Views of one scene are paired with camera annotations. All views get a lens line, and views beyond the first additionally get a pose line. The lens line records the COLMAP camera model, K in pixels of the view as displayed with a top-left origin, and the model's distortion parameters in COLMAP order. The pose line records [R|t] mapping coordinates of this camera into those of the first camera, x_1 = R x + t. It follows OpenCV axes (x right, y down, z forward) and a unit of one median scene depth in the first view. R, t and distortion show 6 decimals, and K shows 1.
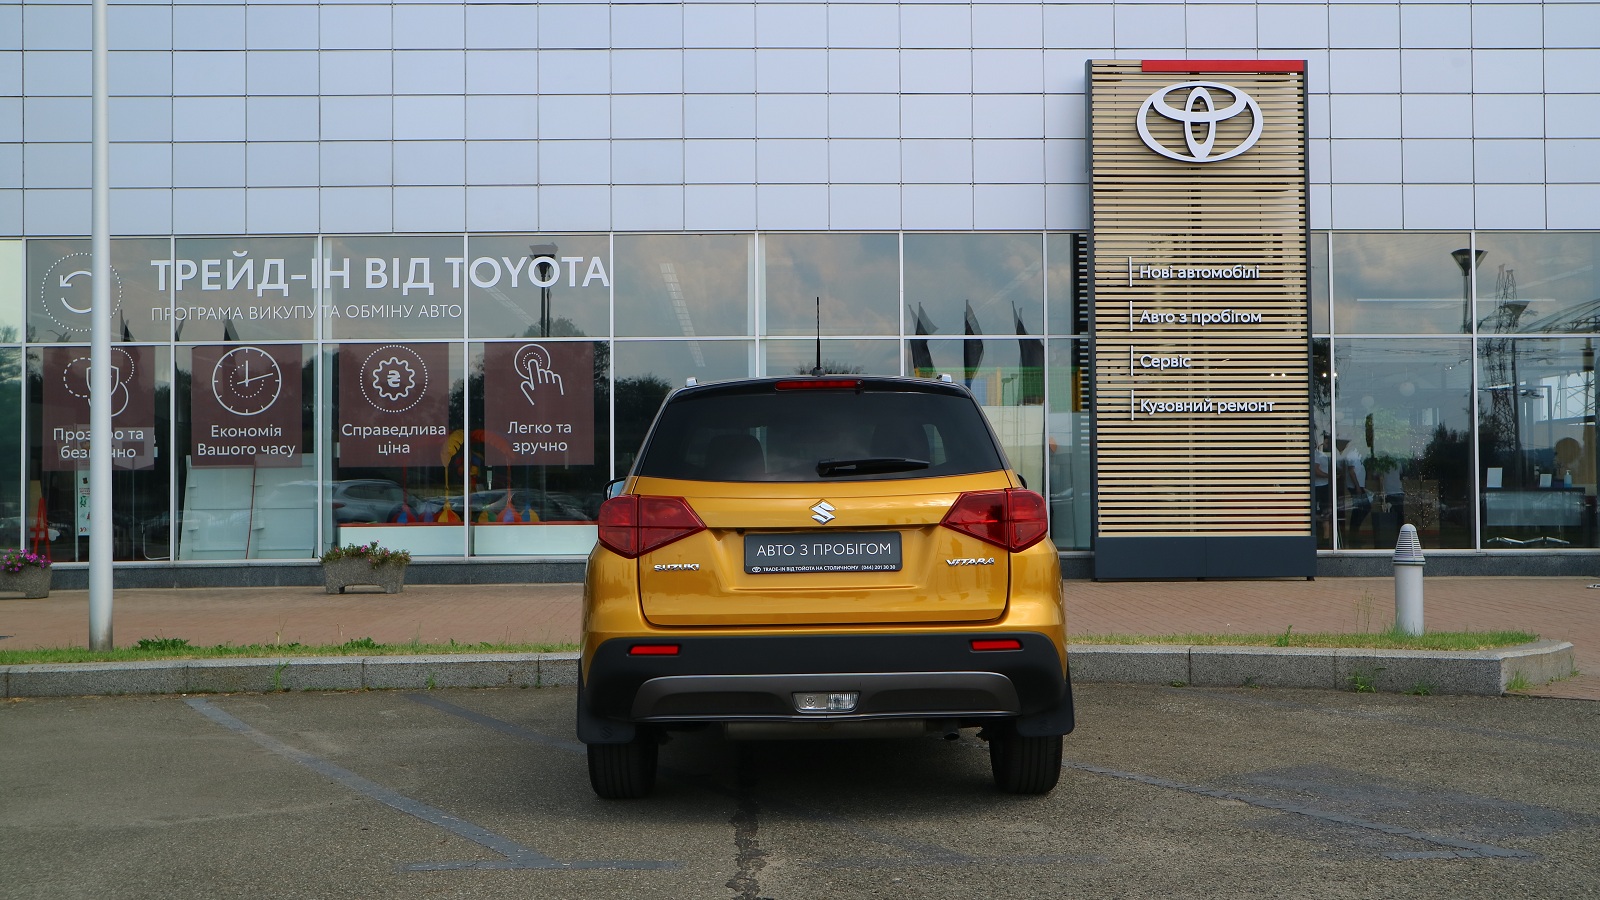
lens RADIAL K [[1923.8, 0, 800.0], [0, 1923.8, 450.0], [0, 0, 1]] dist [-0.000462, 0.189838]
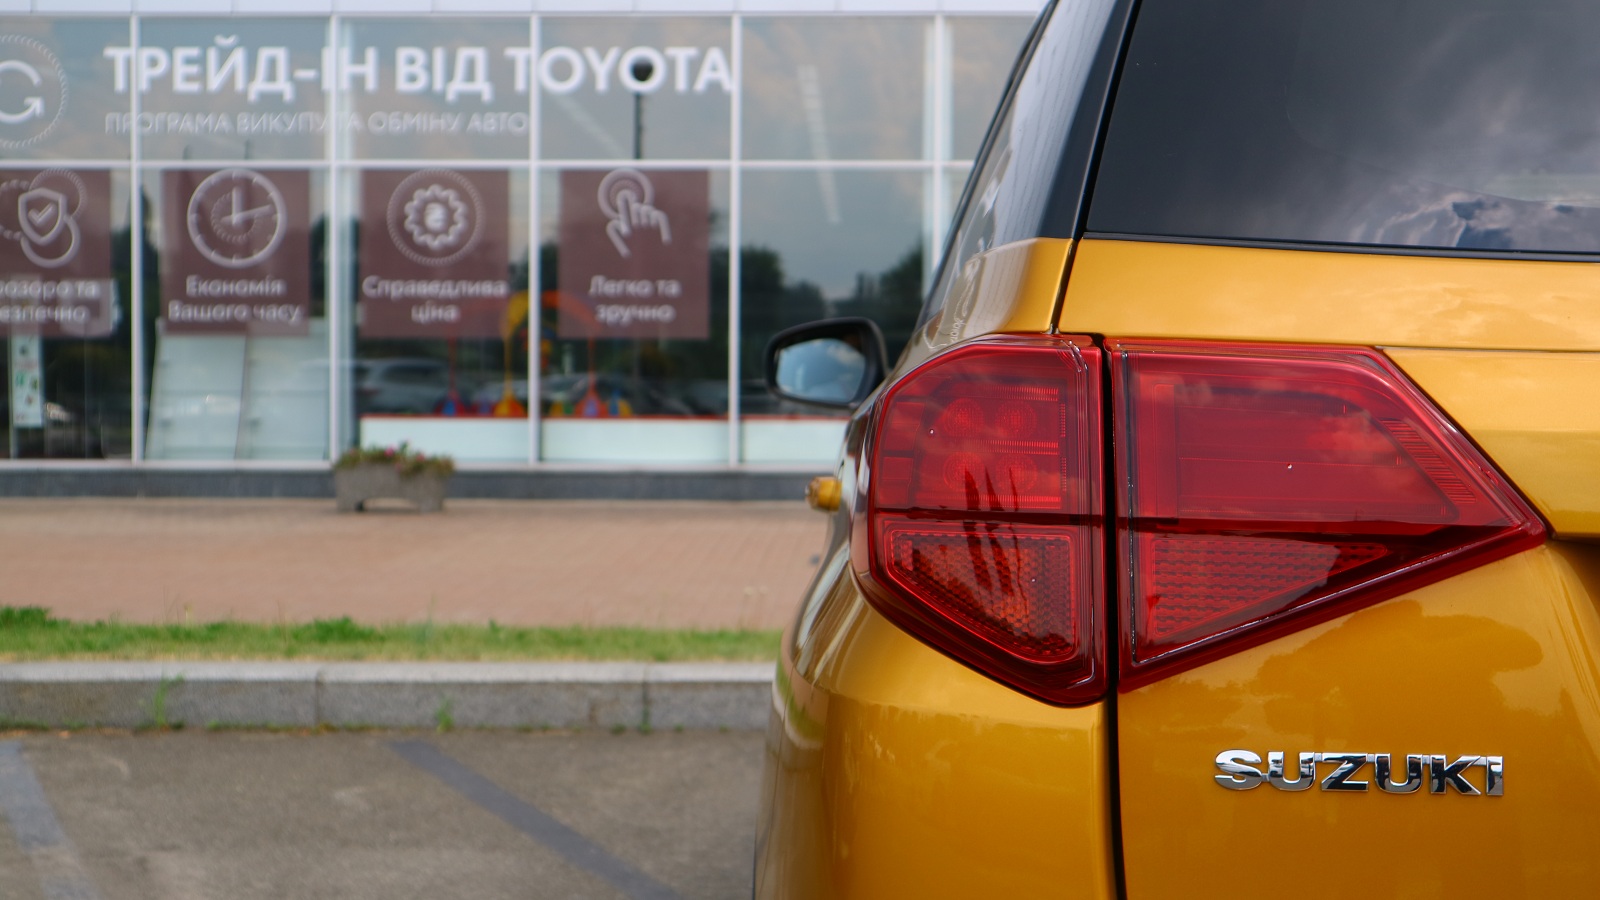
lens RADIAL K [[2228.1, 0, 800.0], [0, 2228.1, 450.0], [0, 0, 1]] dist [0.006832, 0.042872]
pose [[0.998300, 0.015896, -0.056071, -0.023991], [-0.013017, 0.998597, 0.051328, 0.005587], [0.056808, -0.050511, 0.997107, 0.157414]]
